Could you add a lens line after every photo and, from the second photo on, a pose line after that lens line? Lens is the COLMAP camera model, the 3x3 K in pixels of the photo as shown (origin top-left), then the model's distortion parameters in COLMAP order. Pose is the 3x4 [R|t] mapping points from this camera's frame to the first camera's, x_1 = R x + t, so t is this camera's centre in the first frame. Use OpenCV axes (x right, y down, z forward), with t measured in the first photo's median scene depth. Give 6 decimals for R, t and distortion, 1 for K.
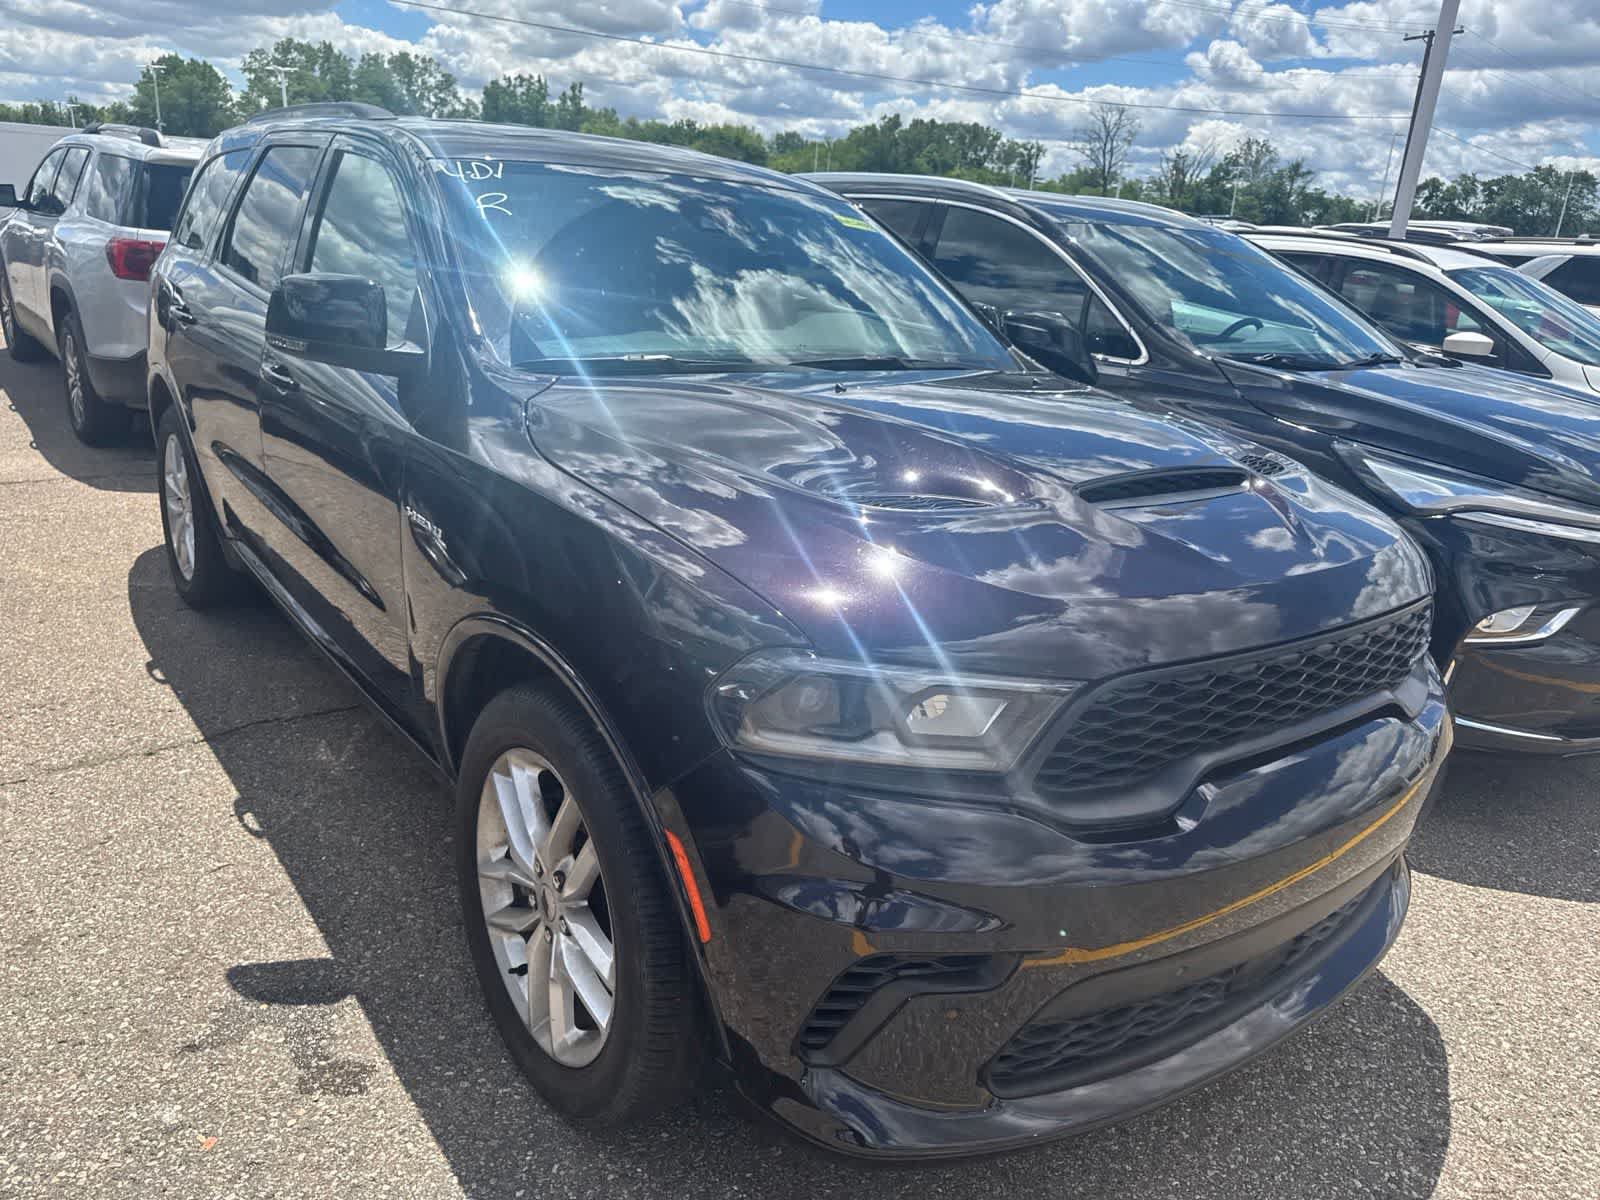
lens RADIAL K [[1137.8, 0, 784.5], [0, 1137.8, 598.0], [0, 0, 1]] dist [0.002938, -0.004100]
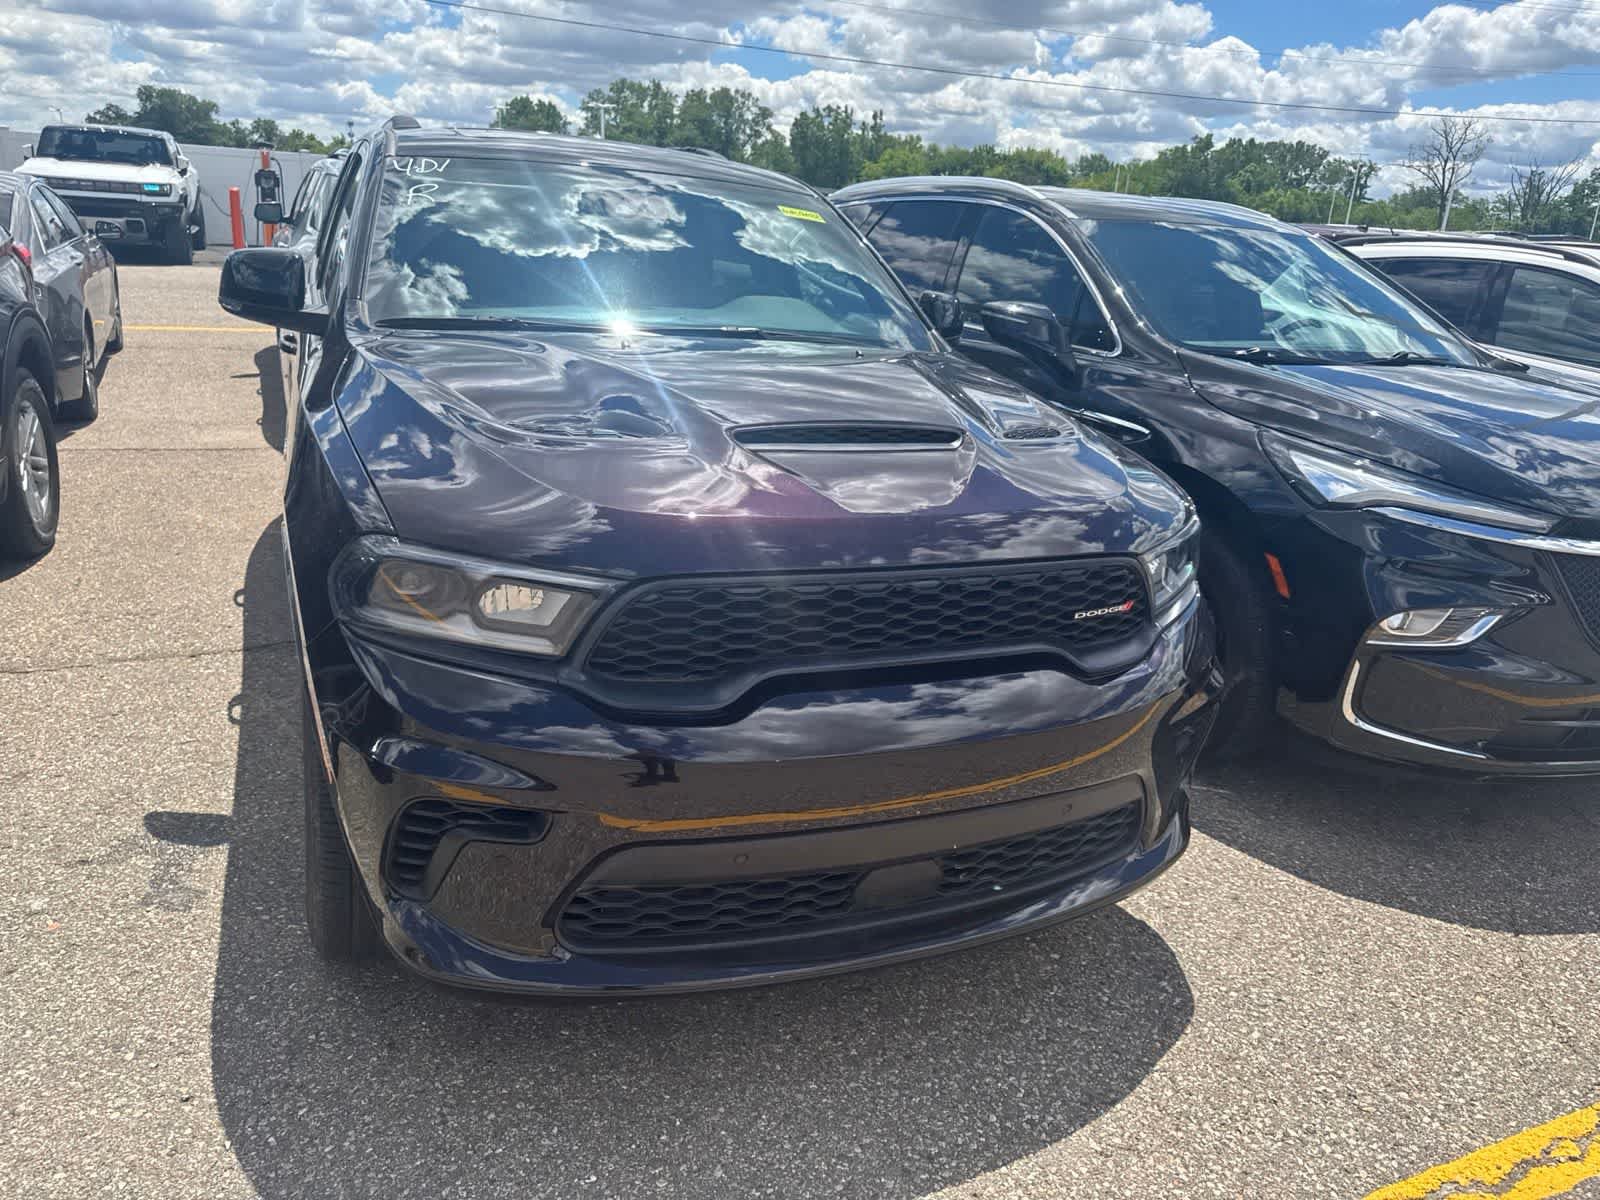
lens RADIAL K [[1139.3, 0, 804.6], [0, 1139.3, 584.3], [0, 0, 1]] dist [0.005311, -0.007115]
pose [[0.973072, 0.063487, -0.221587, 0.451313], [-0.070268, 0.997267, -0.022842, 0.058254], [0.219531, 0.037797, 0.974873, -0.049953]]
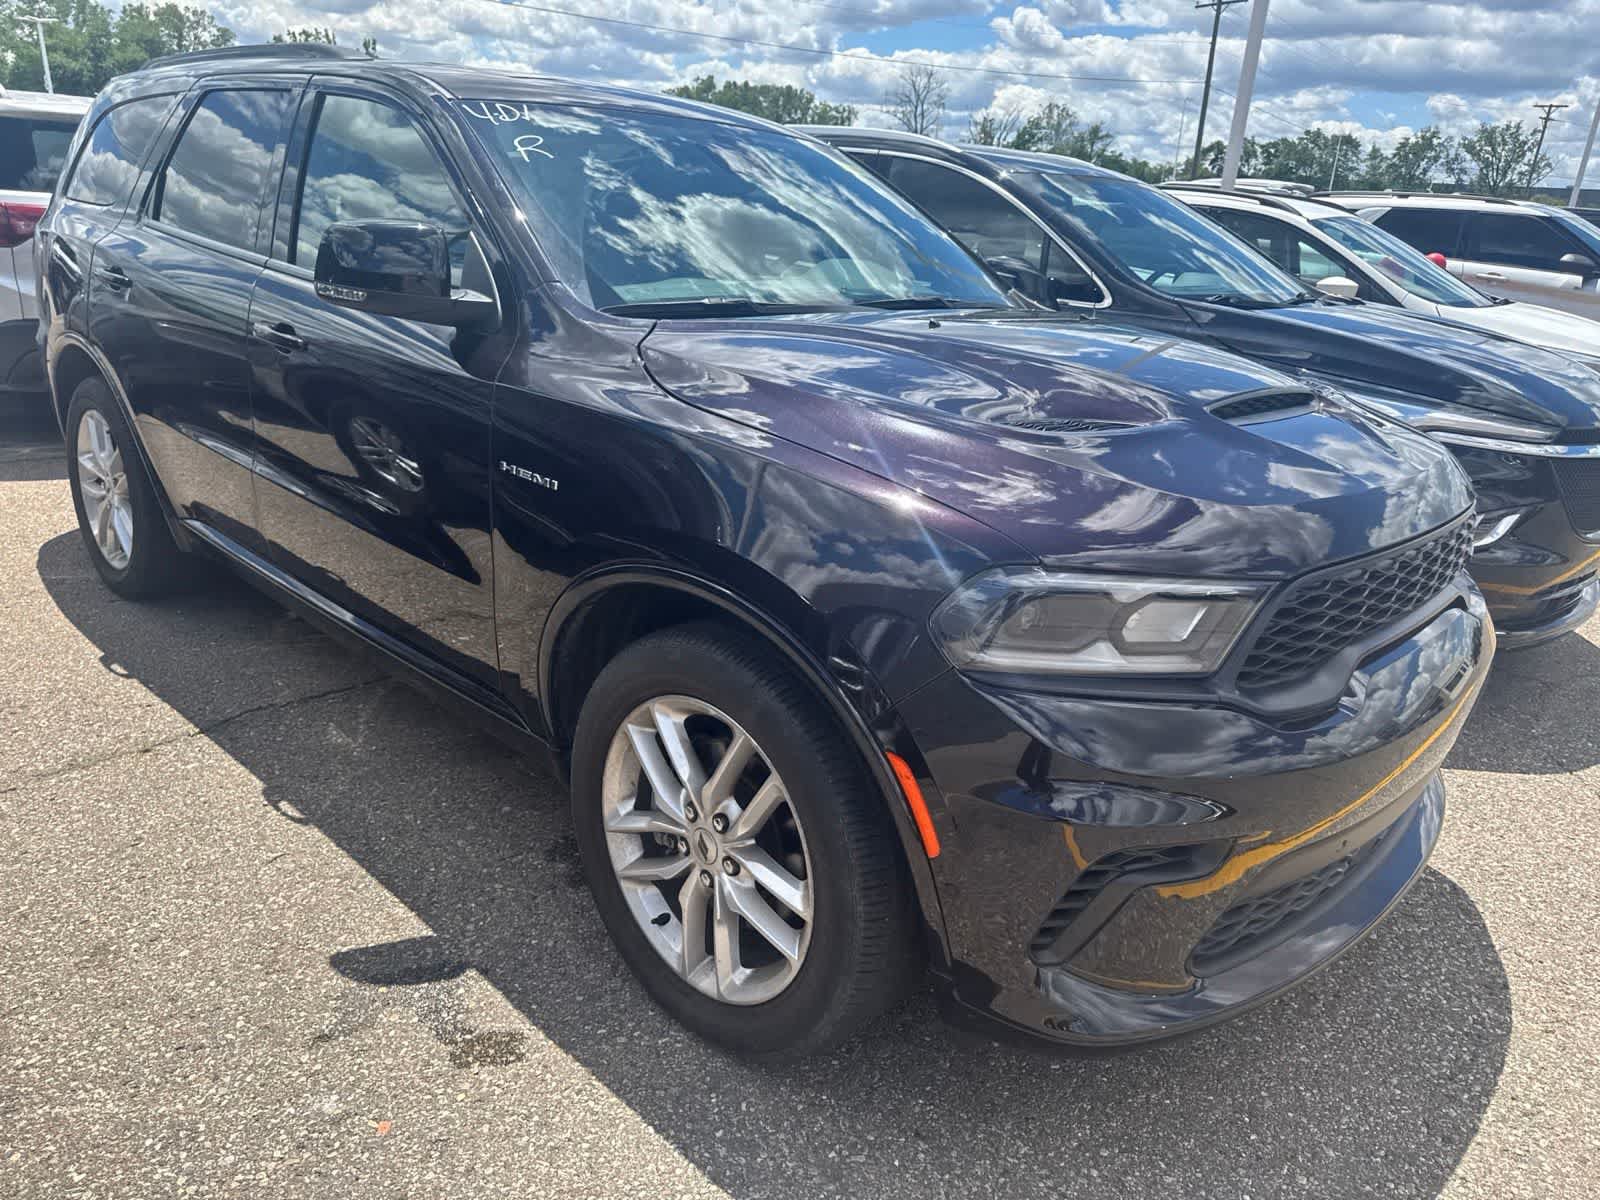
lens RADIAL K [[1137.3, 0, 802.4], [0, 1137.3, 597.7], [0, 0, 1]] dist [0.009246, -0.011085]
pose [[0.986260, -0.061804, 0.153204, -0.223583], [0.057568, 0.997831, 0.031939, 0.018611], [-0.154845, -0.022680, 0.987678, 0.005552]]
